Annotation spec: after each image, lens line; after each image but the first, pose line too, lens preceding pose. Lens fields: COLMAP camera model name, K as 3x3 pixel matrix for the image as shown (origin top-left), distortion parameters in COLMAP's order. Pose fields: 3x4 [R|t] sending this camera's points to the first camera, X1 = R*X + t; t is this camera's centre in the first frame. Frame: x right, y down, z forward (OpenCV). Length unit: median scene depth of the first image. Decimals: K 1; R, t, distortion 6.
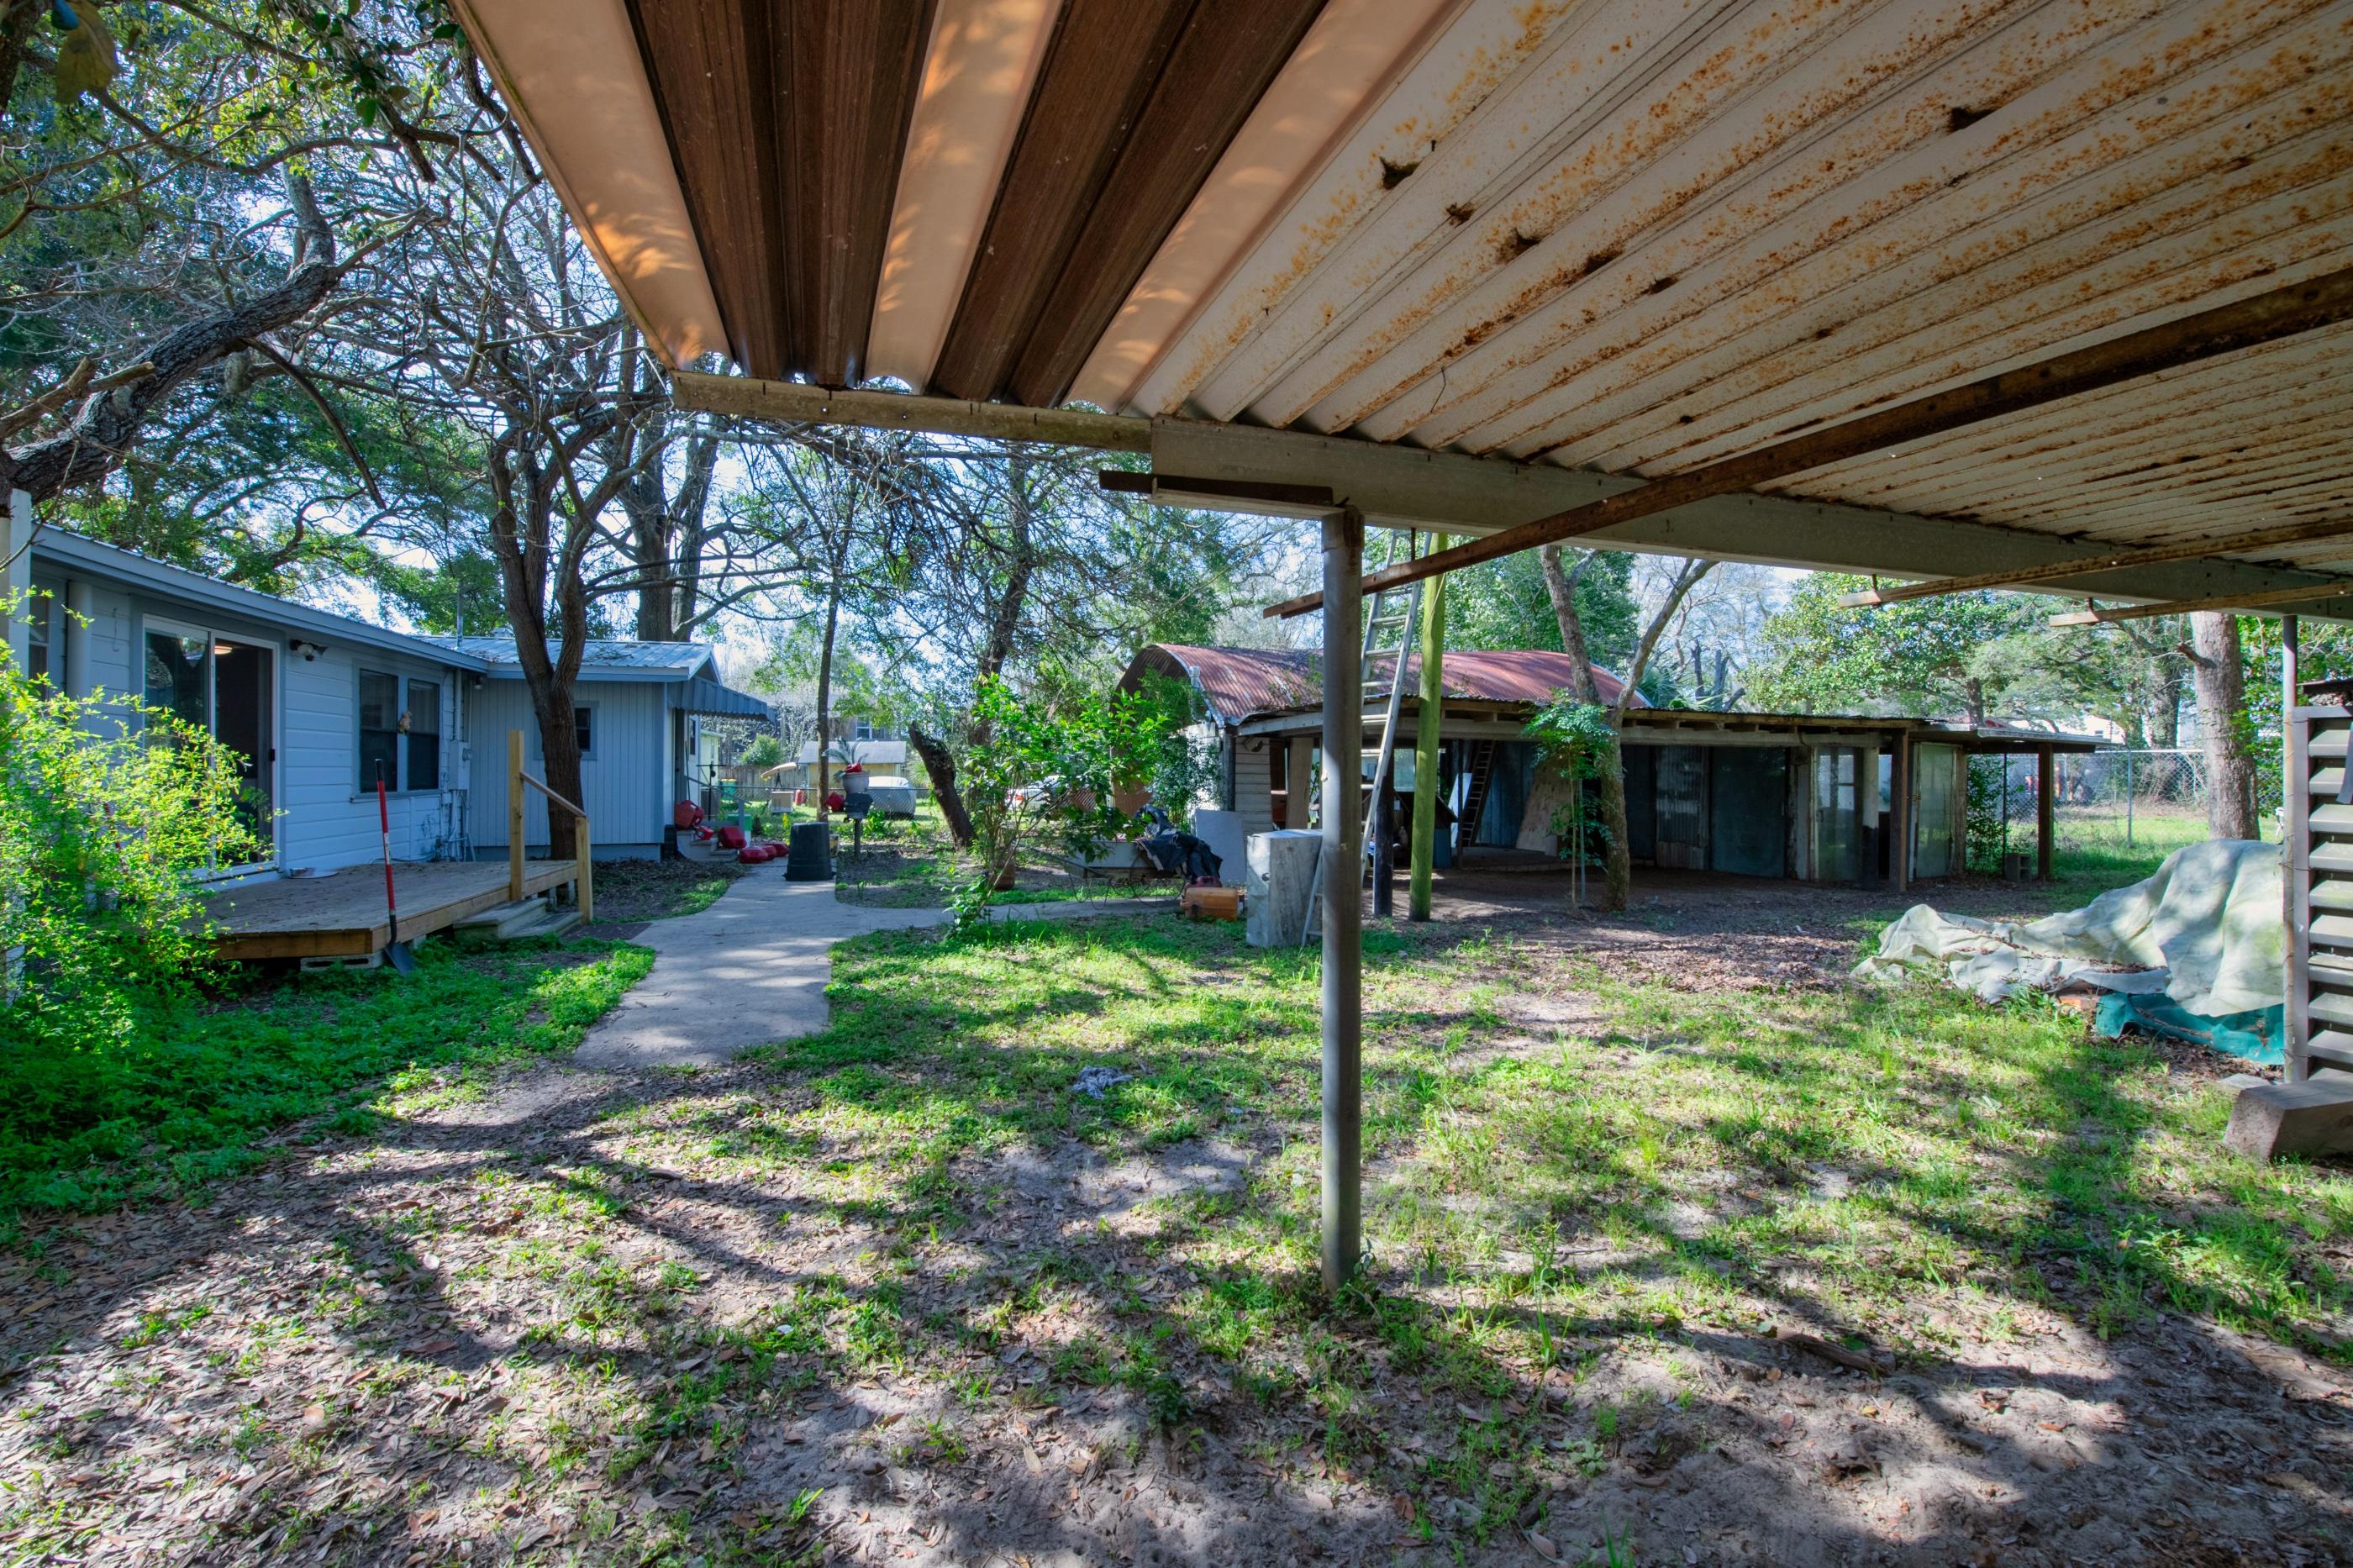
lens RADIAL K [[1008.5, 0, 1180.8], [0, 1008.5, 767.3], [0, 0, 1]] dist [-0.009006, -0.000106]
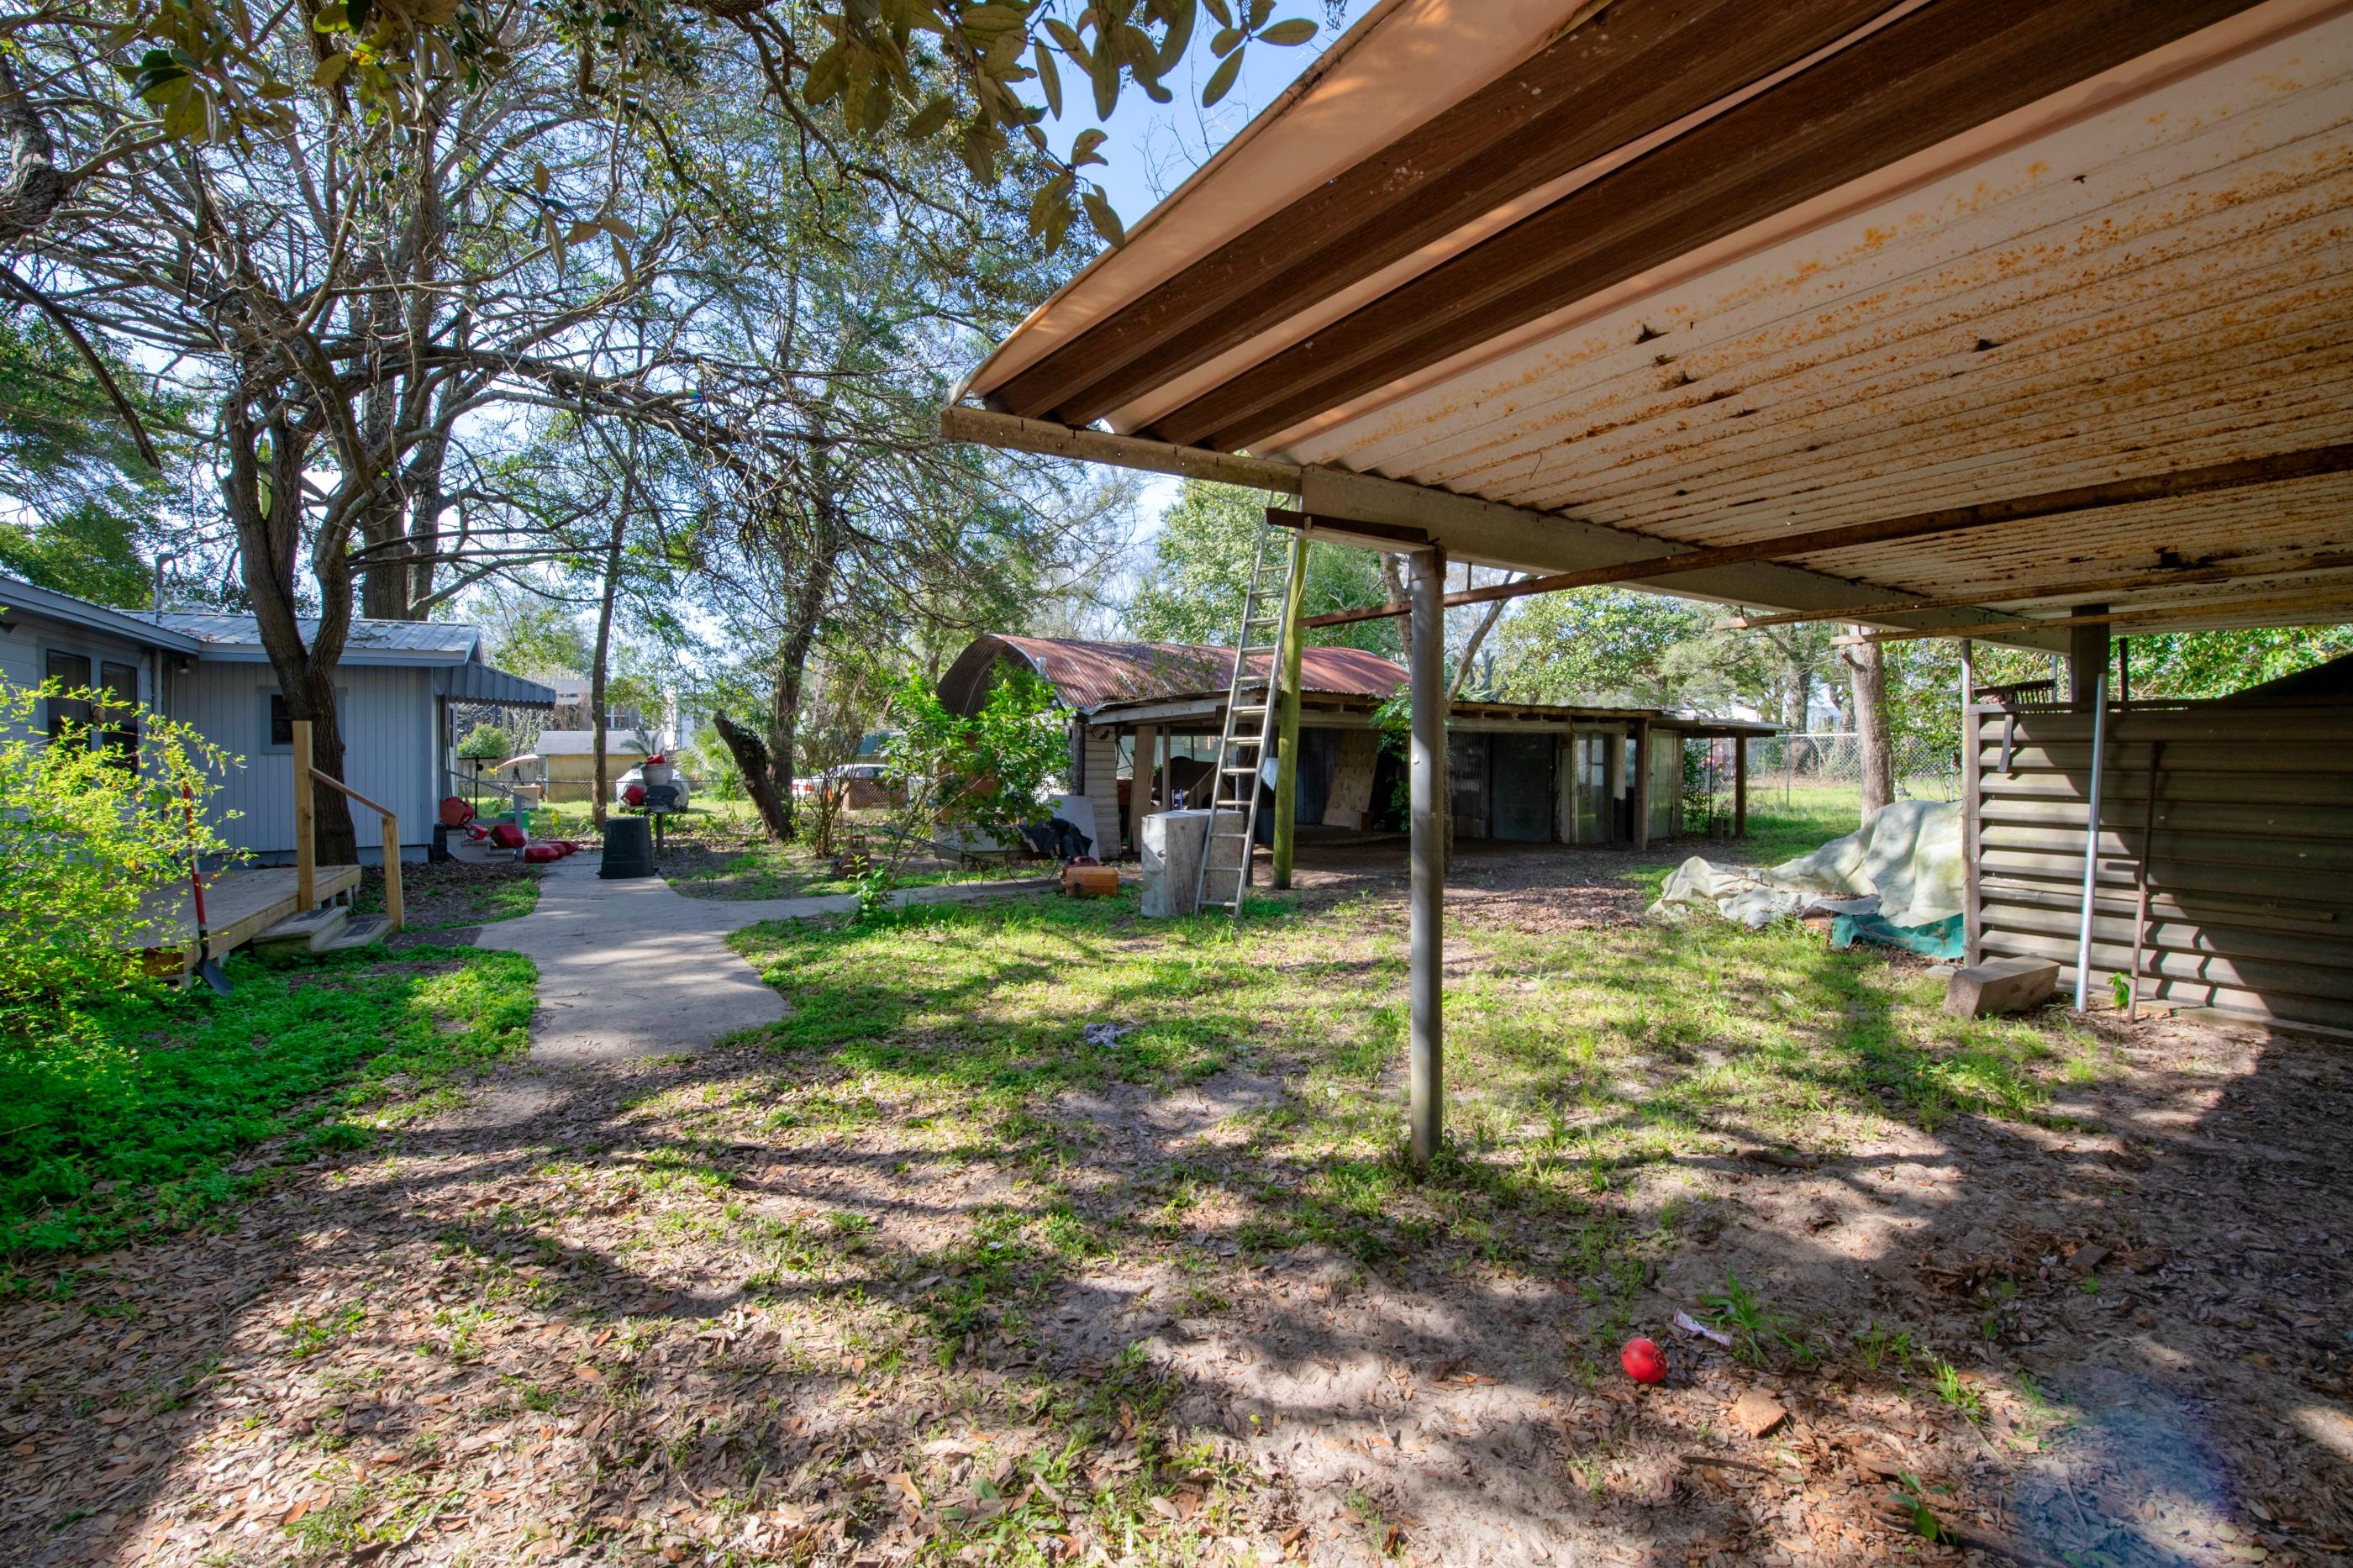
lens RADIAL K [[967.0, 0, 1197.7], [0, 967.0, 788.0], [0, 0, 1]] dist [-0.001869, -0.000148]
pose [[0.972039, -0.017452, 0.234171, -0.279048], [0.009273, 0.999309, 0.035985, -0.001462], [-0.234637, -0.032808, 0.971529, -0.076679]]
